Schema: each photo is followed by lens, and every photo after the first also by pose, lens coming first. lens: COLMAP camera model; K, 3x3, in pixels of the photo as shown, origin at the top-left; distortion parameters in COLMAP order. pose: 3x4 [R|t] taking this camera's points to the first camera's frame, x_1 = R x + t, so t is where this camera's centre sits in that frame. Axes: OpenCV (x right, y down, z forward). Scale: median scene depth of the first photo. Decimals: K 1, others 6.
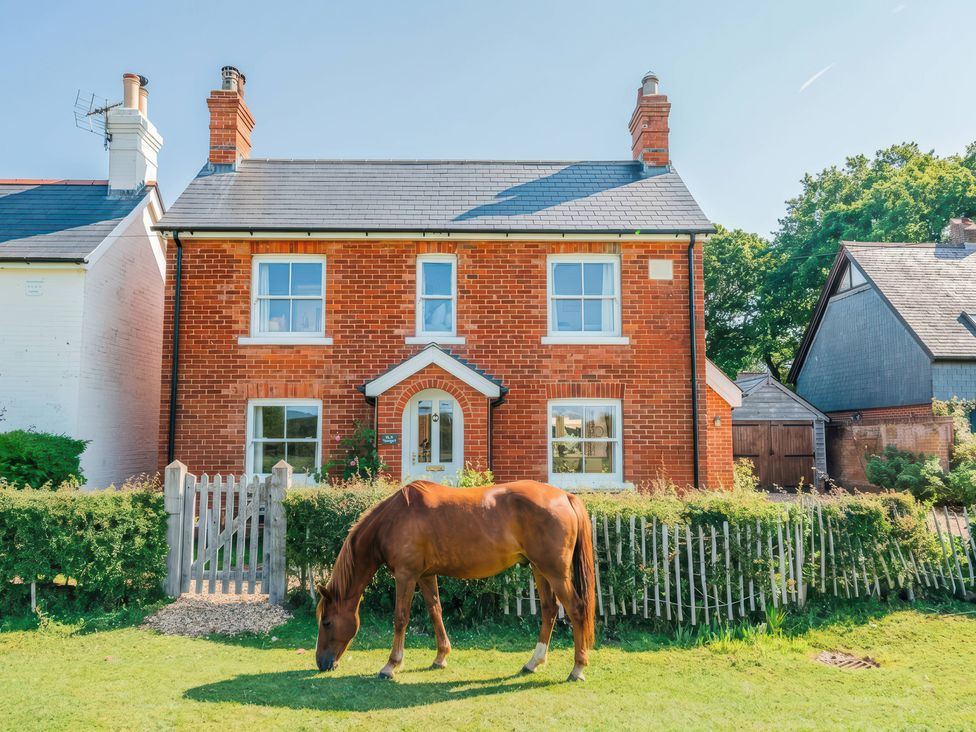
lens RADIAL K [[719.8, 0, 488.0], [0, 719.8, 366.0], [0, 0, 1]] dist [0.003452, -0.001973]
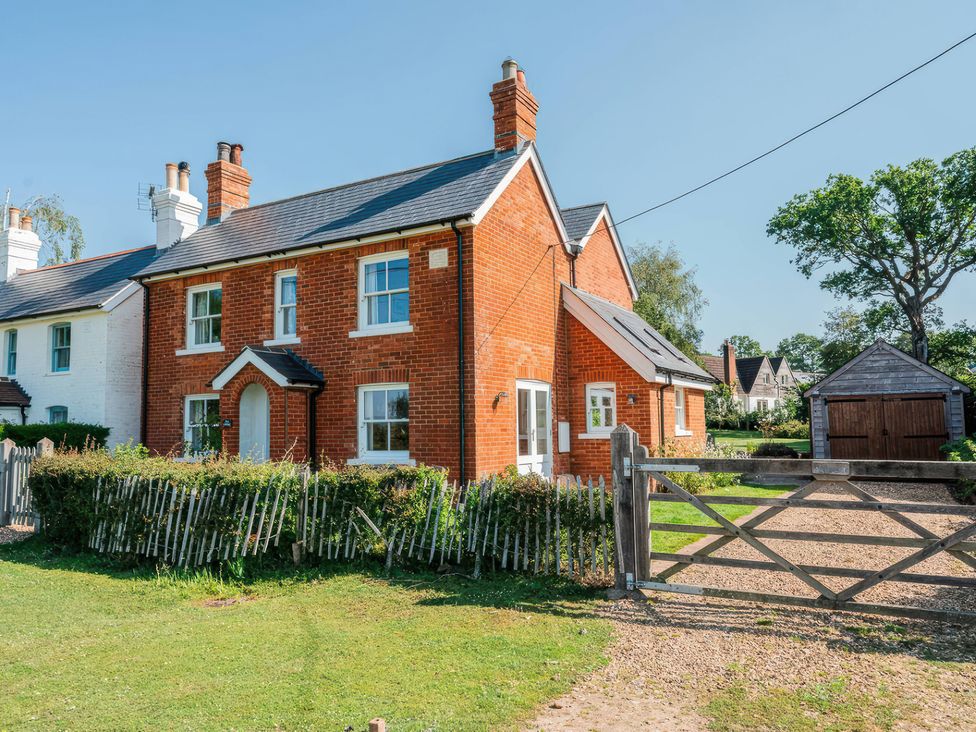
lens RADIAL K [[719.8, 0, 488.0], [0, 719.8, 366.0], [0, 0, 1]] dist [0.003452, -0.001973]
pose [[0.861341, -0.057837, -0.504725, 0.834118], [0.065869, 0.997826, -0.001933, 0.030492], [0.503739, -0.031581, 0.863278, 0.121433]]
